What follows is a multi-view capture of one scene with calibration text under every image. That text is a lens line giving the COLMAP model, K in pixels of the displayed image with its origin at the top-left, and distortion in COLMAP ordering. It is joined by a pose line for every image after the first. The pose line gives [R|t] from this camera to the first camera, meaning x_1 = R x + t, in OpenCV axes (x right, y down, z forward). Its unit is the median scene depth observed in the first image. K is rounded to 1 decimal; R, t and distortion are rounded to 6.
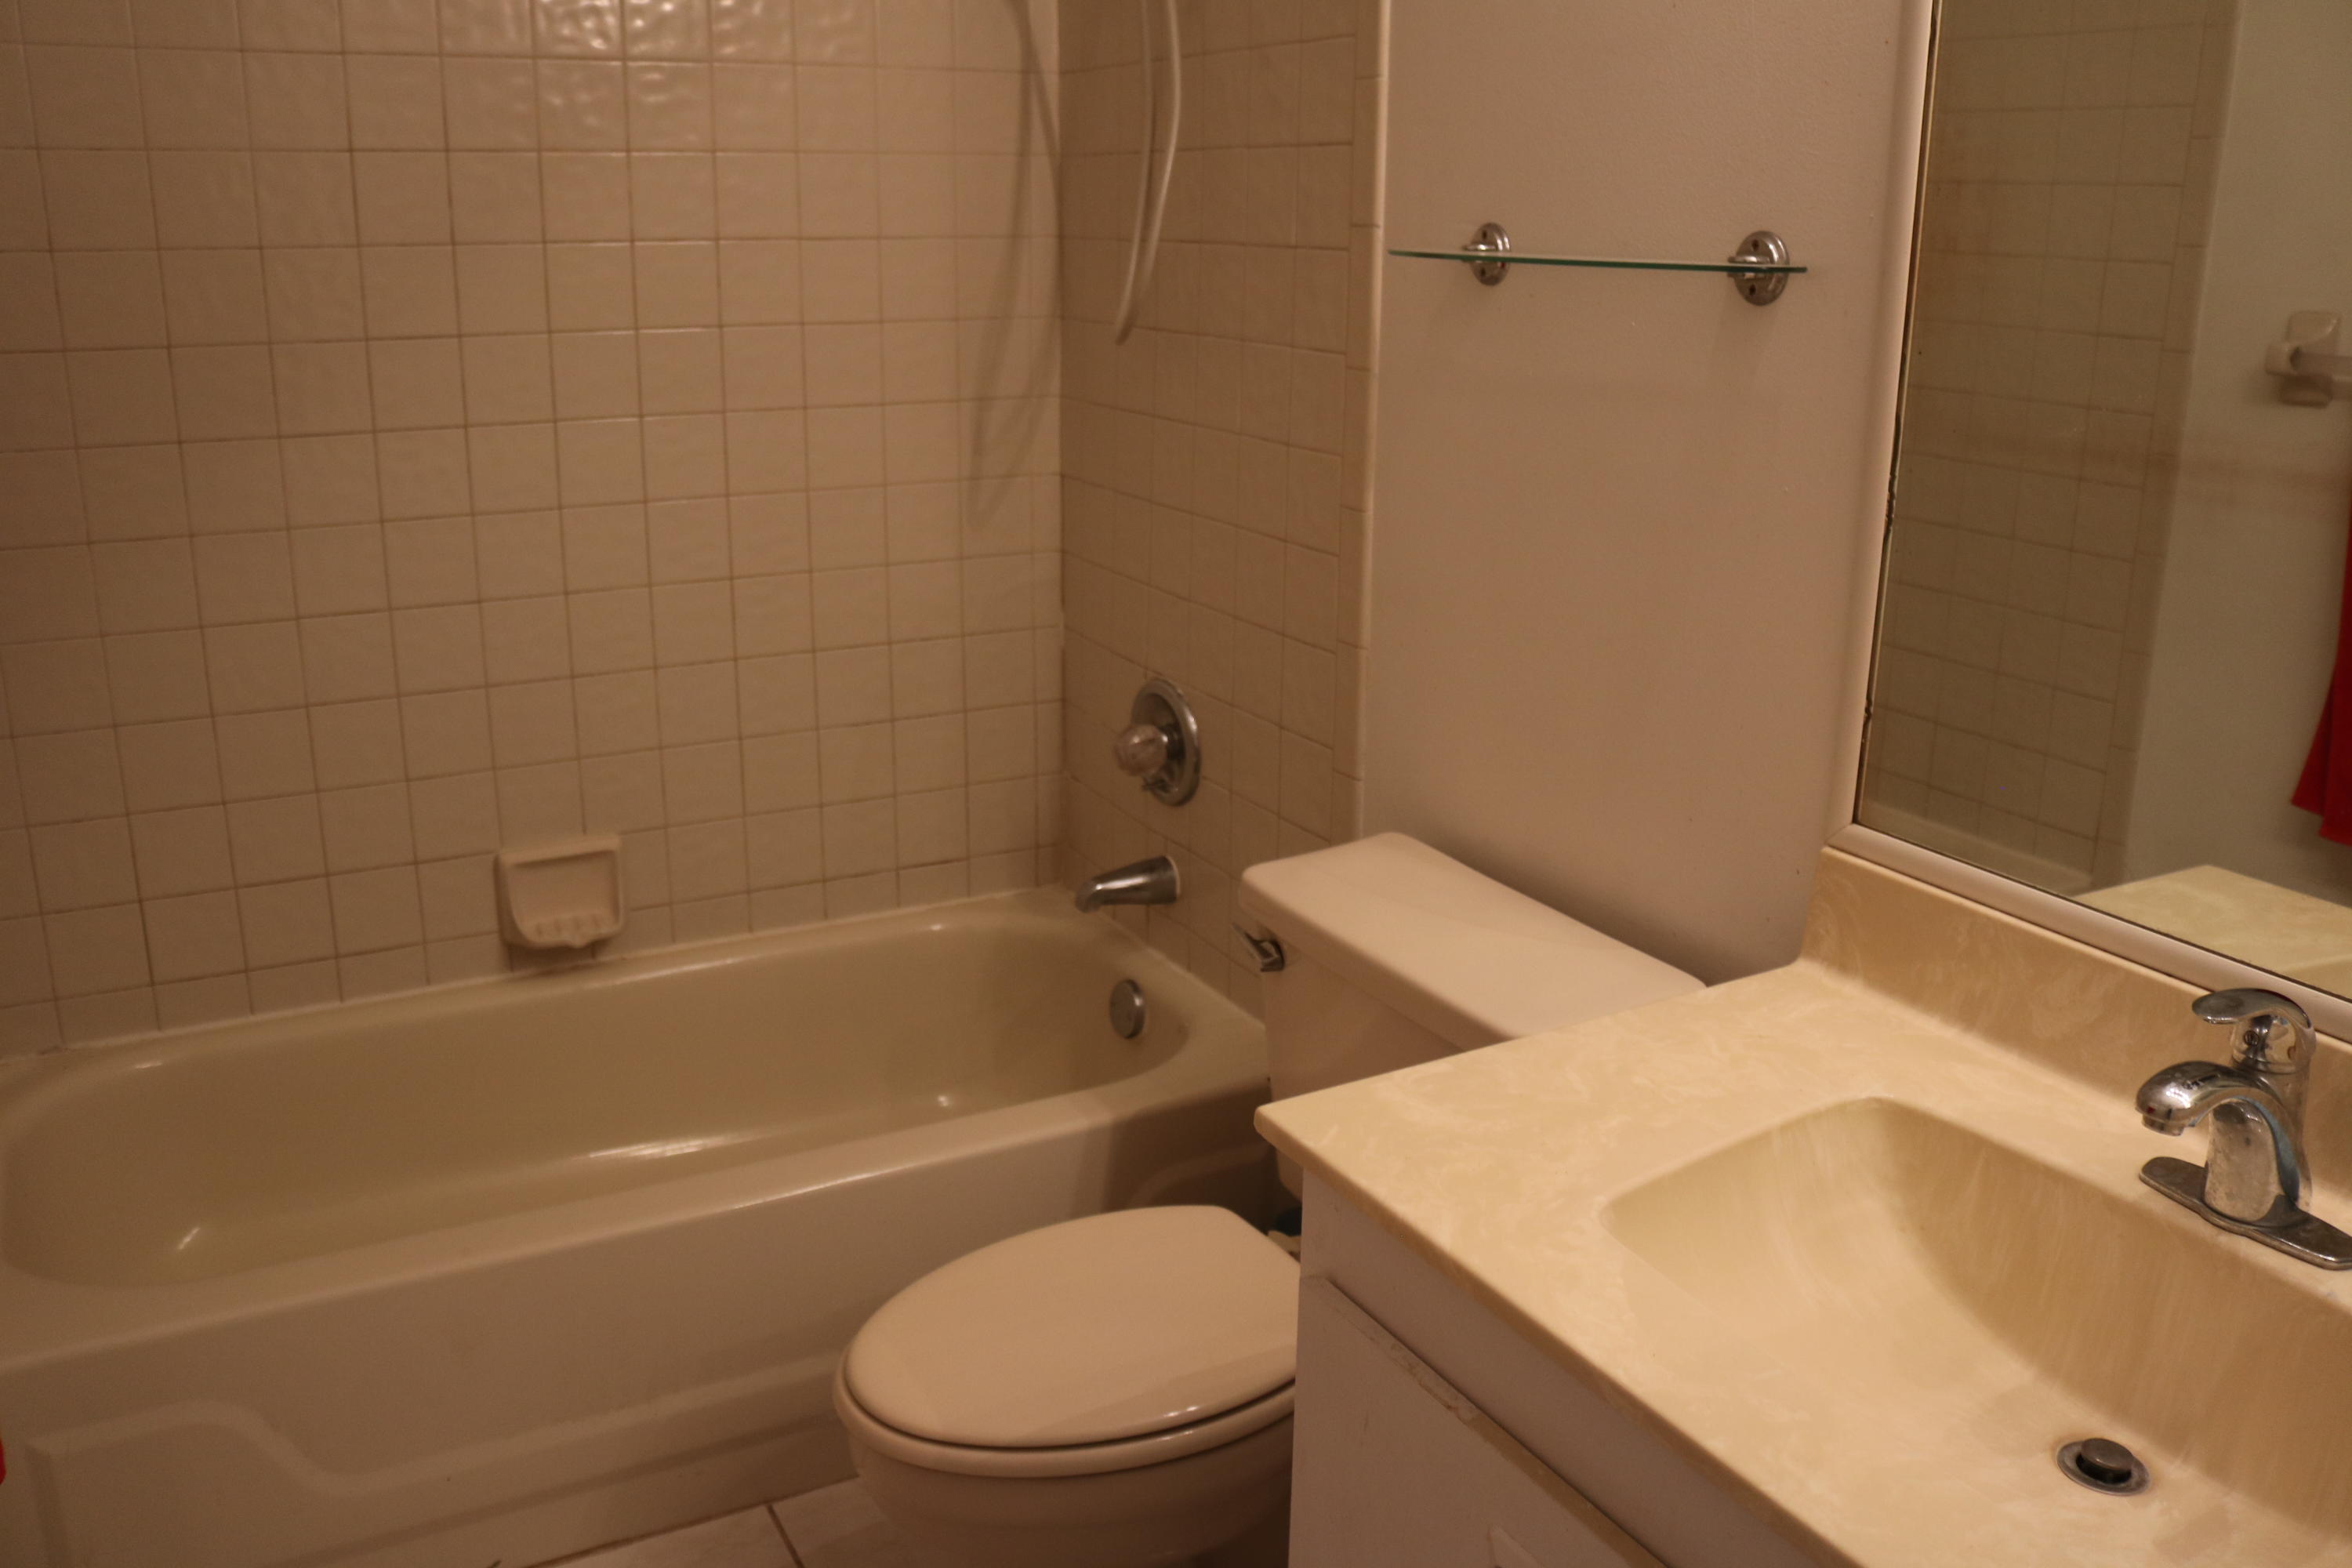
lens RADIAL K [[1935.4, 0, 1160.3], [0, 1935.4, 783.6], [0, 0, 1]] dist [-0.109804, 0.044369]
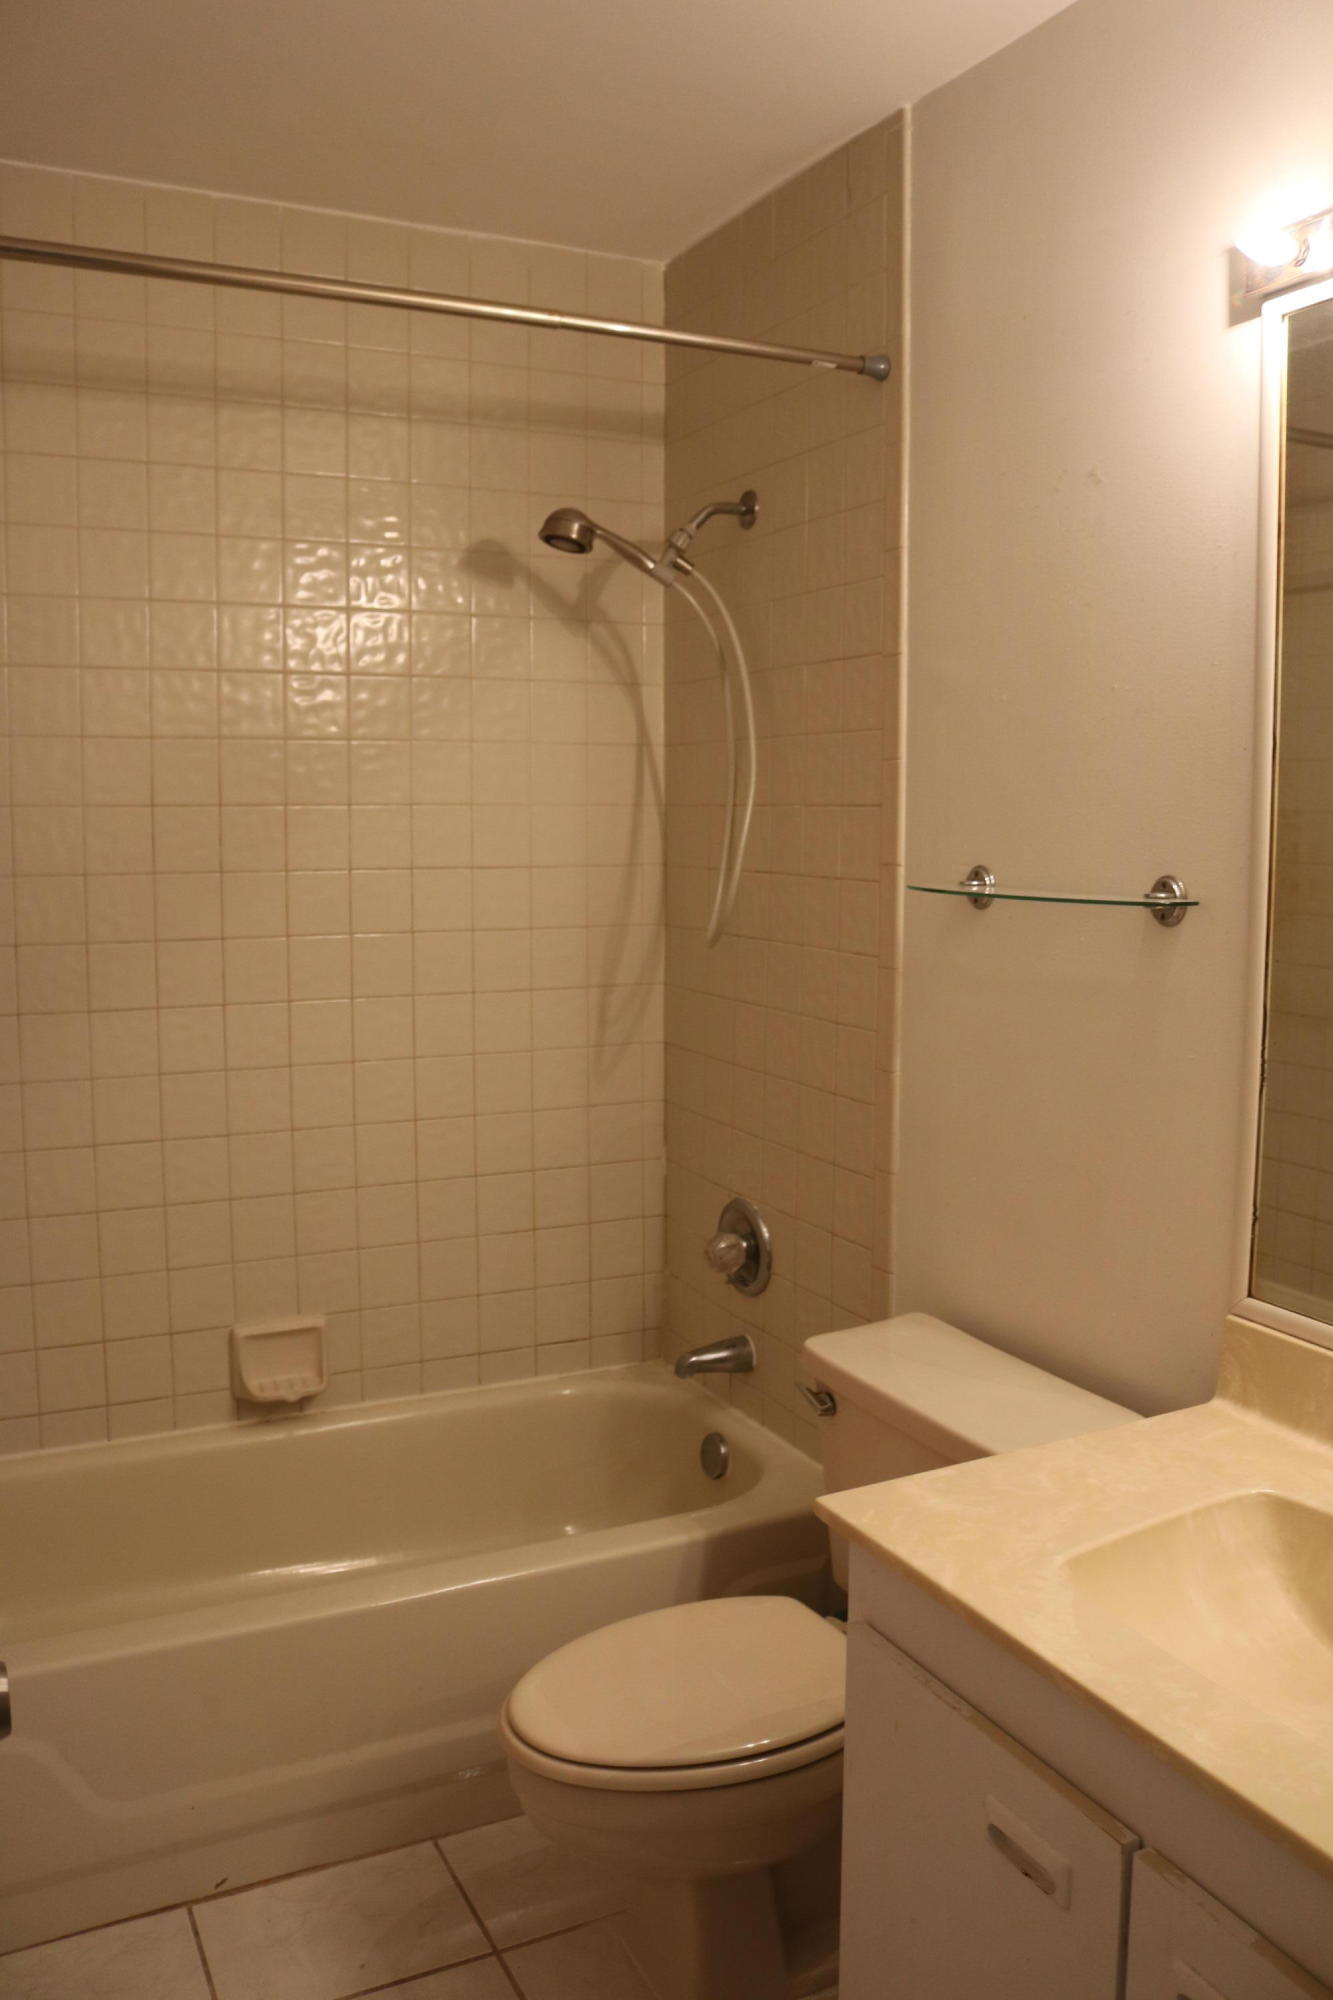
lens RADIAL K [[1645.7, 0, 682.8], [0, 1645.7, 1006.7], [0, 0, 1]] dist [-0.109804, 0.044369]
pose [[0.999529, -0.000443, -0.030680, -0.006384], [-0.004902, 0.984745, -0.173937, 0.014680], [0.030289, 0.174006, 0.984279, -0.147351]]
